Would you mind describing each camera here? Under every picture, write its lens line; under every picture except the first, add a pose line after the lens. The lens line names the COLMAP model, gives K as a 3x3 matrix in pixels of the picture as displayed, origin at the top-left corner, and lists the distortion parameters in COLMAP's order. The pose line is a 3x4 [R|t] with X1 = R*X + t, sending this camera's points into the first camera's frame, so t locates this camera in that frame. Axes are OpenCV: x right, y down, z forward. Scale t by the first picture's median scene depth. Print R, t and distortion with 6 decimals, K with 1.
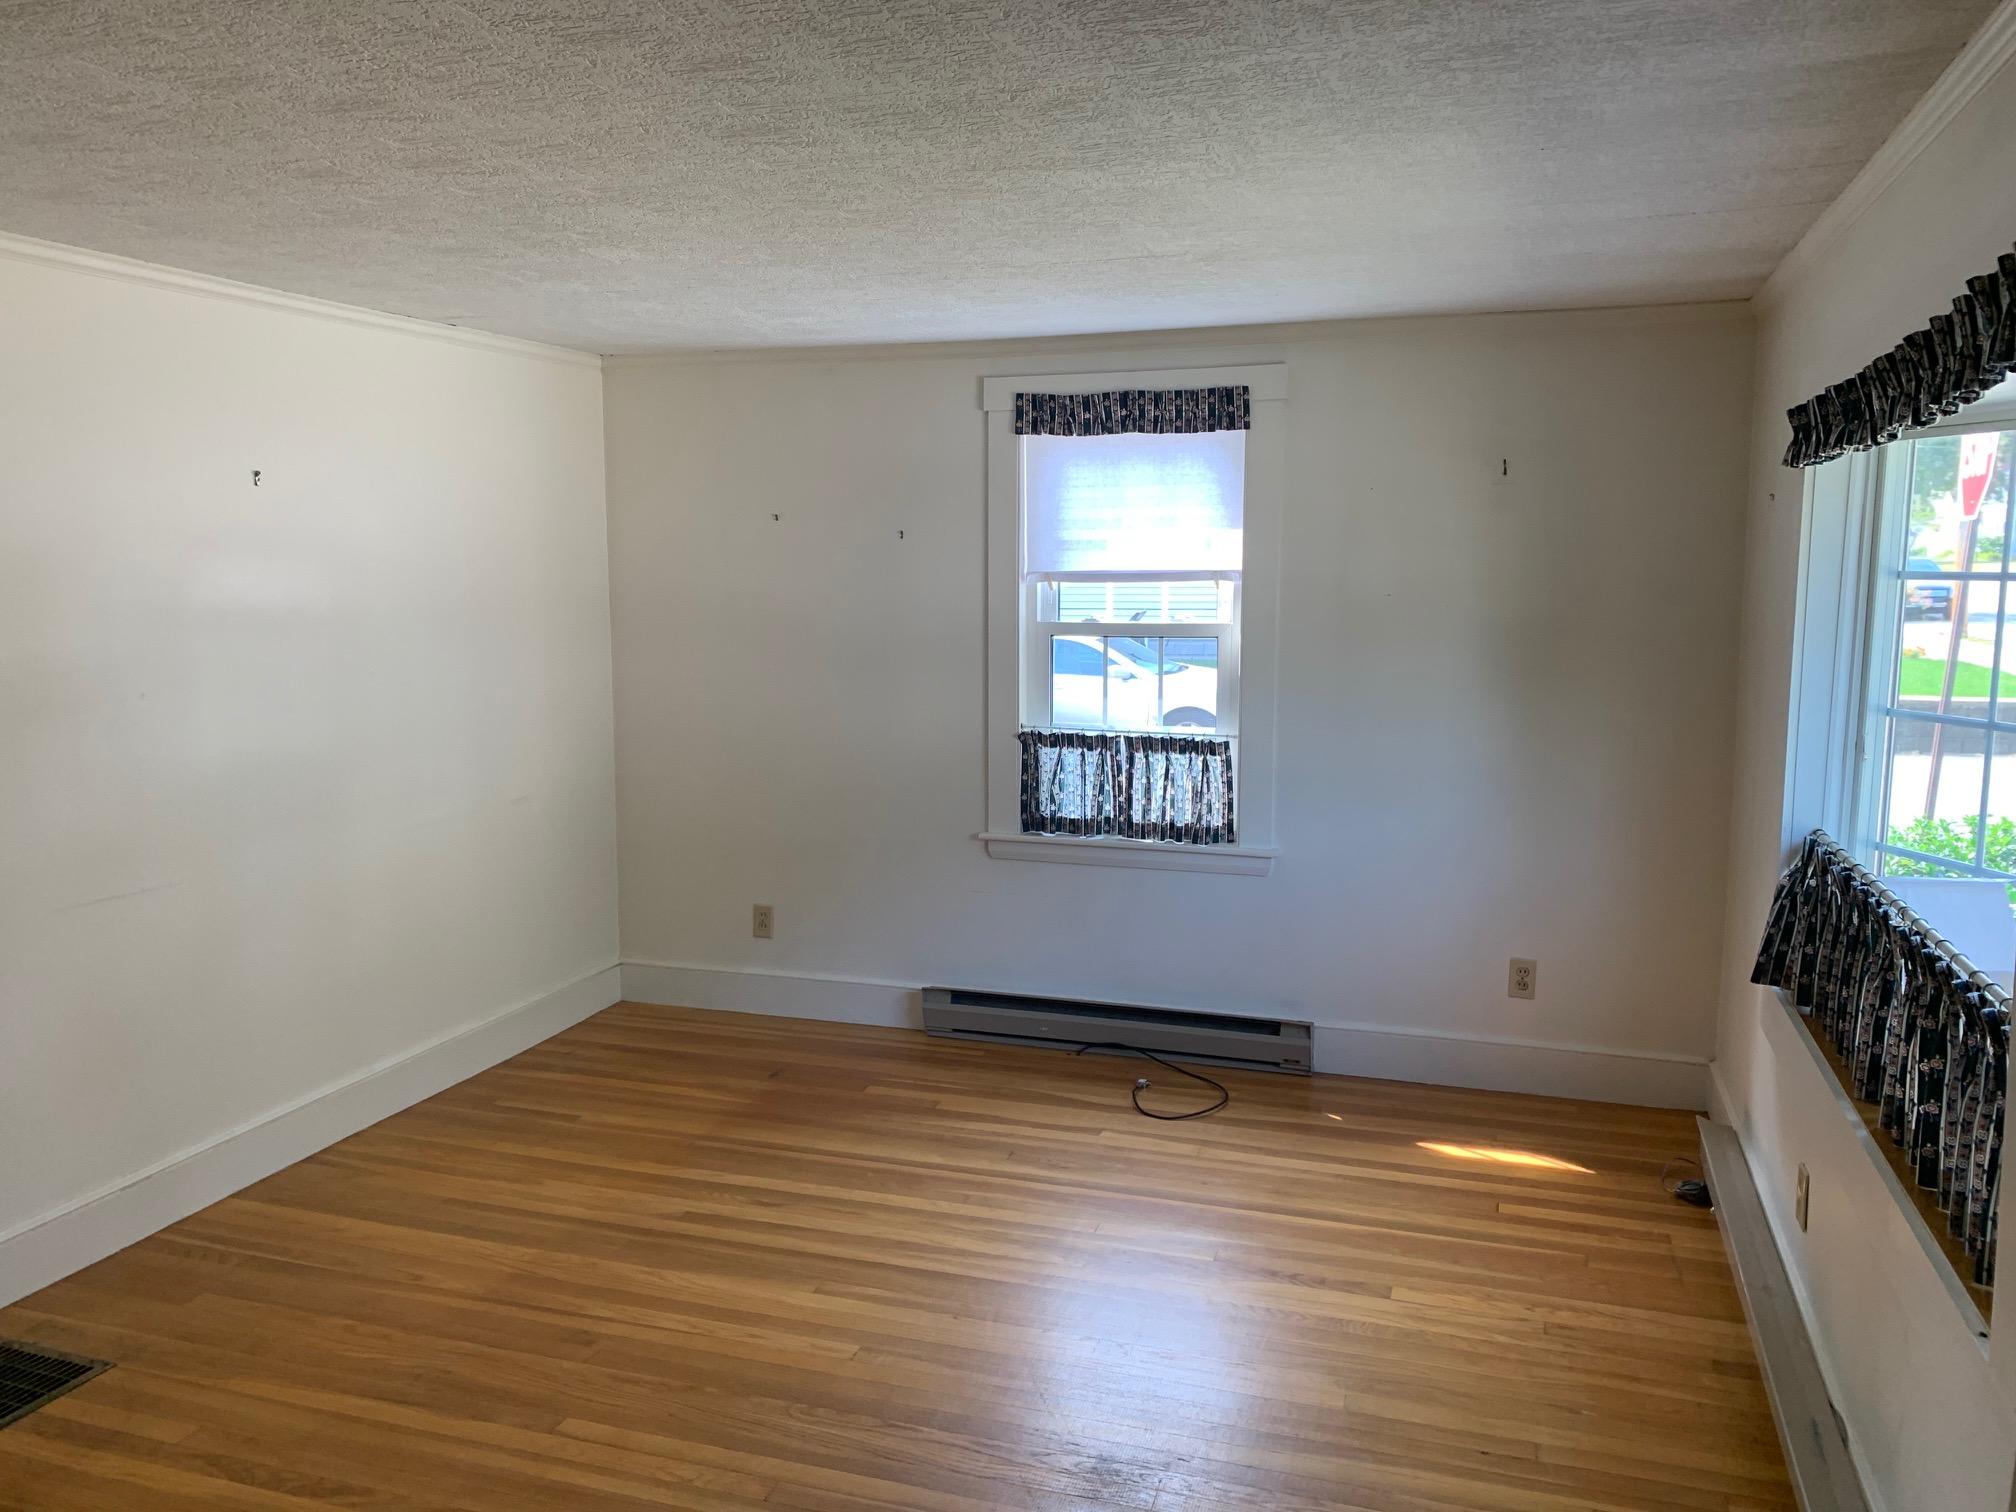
lens RADIAL K [[1539.7, 0, 981.8], [0, 1539.7, 765.6], [0, 0, 1]] dist [0.164151, -0.405796]
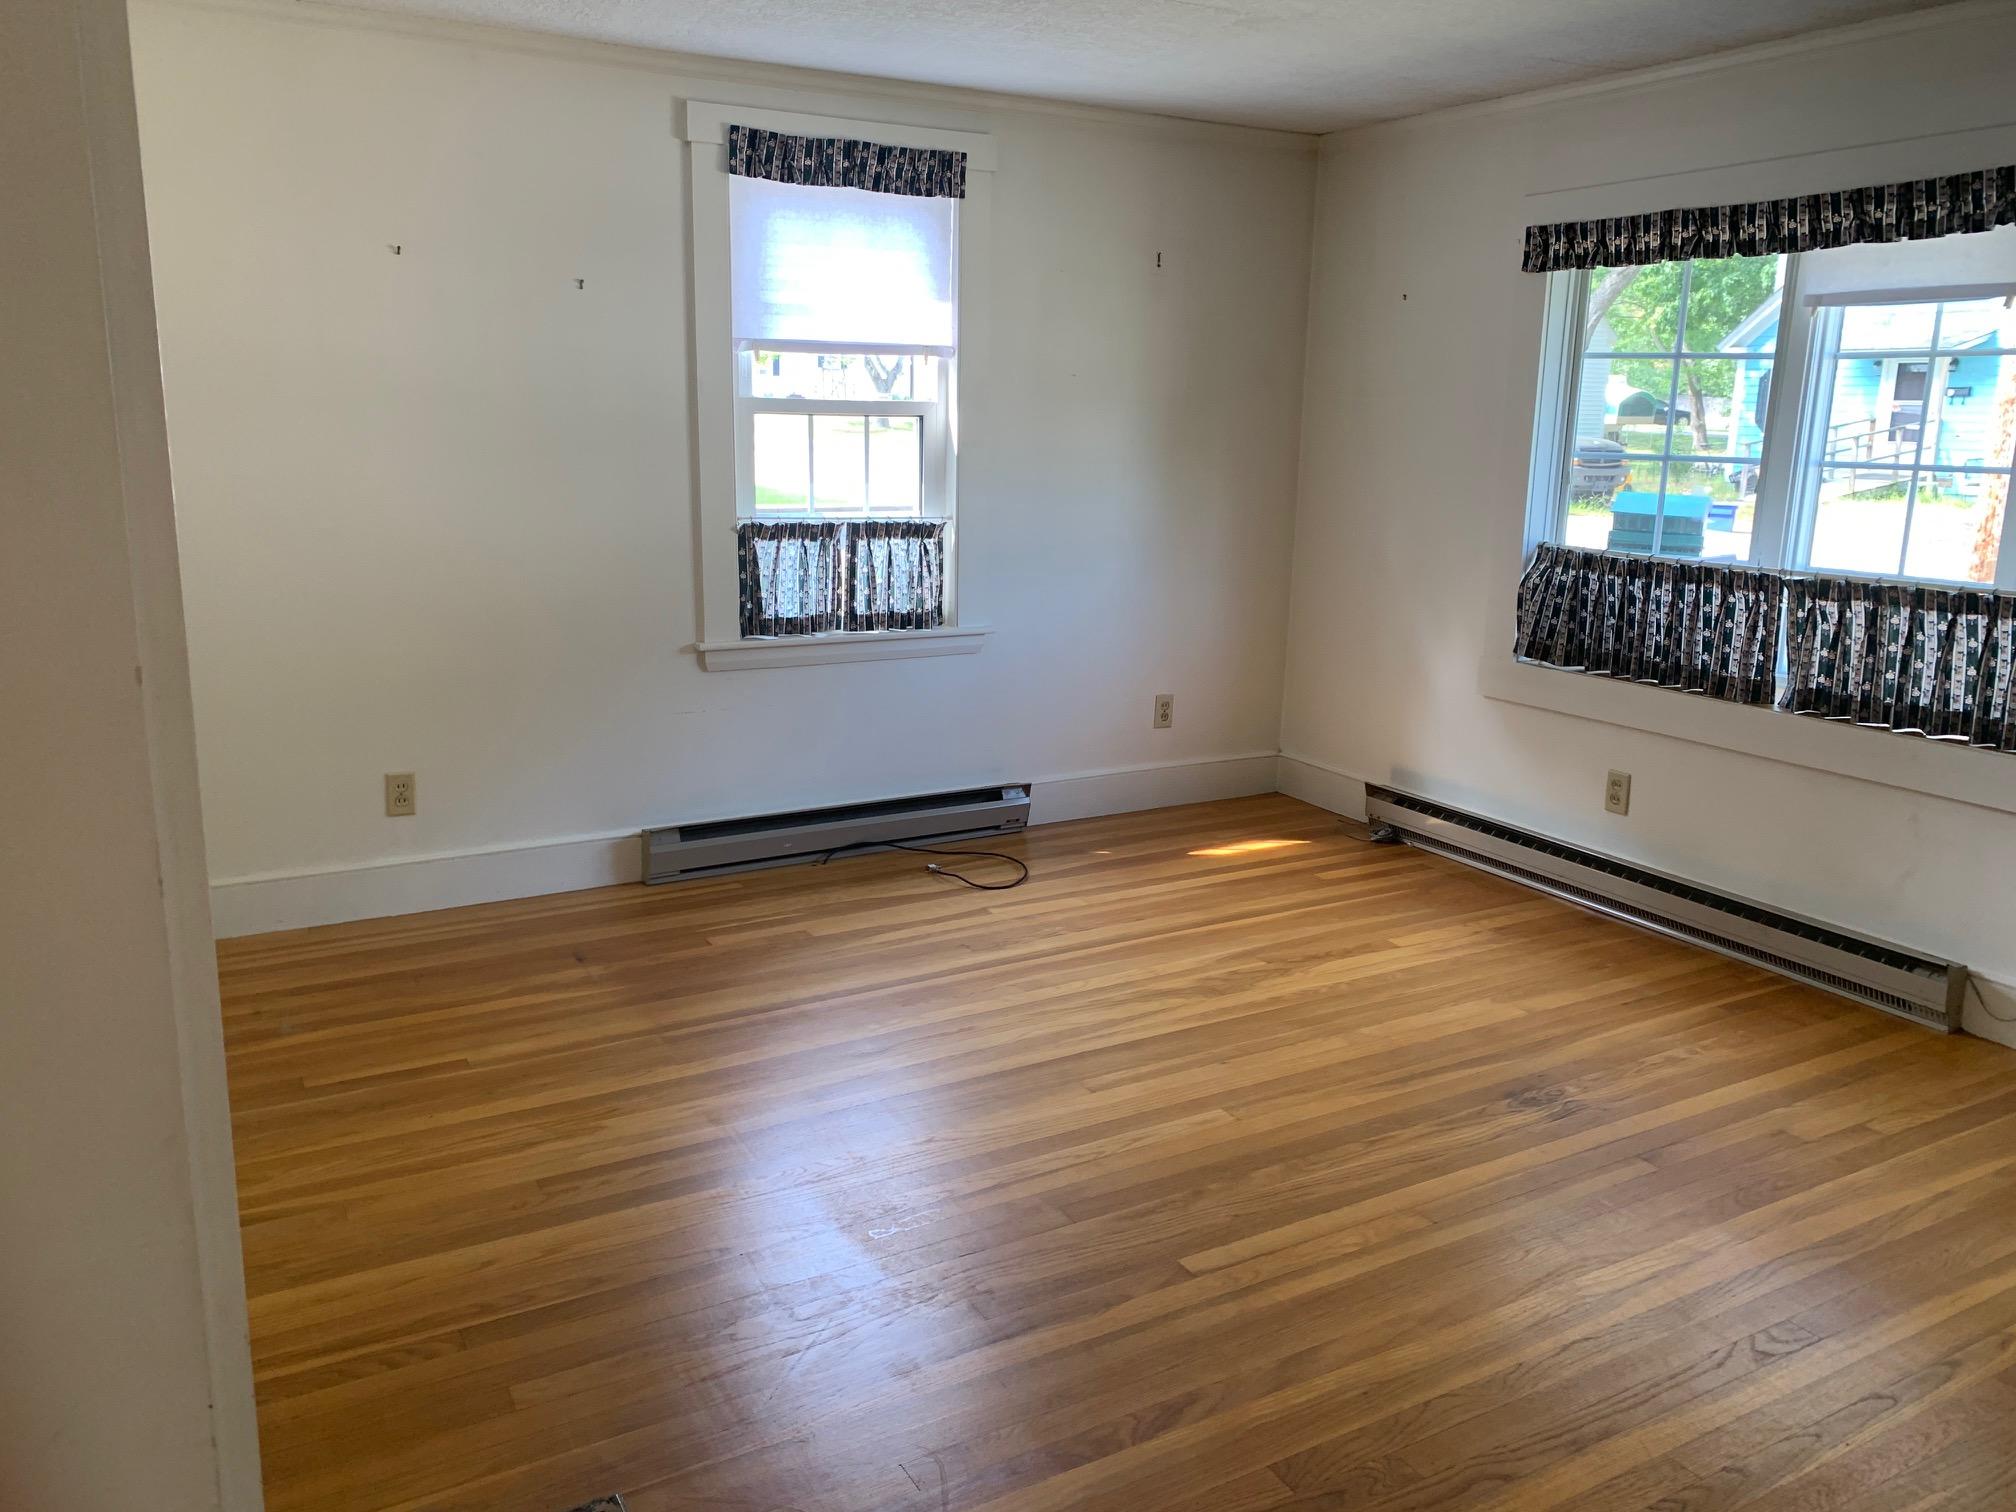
lens RADIAL K [[1539.7, 0, 981.8], [0, 1539.7, 765.6], [0, 0, 1]] dist [0.164151, -0.405796]
pose [[0.660334, -0.157334, 0.734306, -0.581577], [0.080534, 0.987004, 0.139056, 0.002462], [-0.746642, -0.032686, 0.664423, 0.305243]]
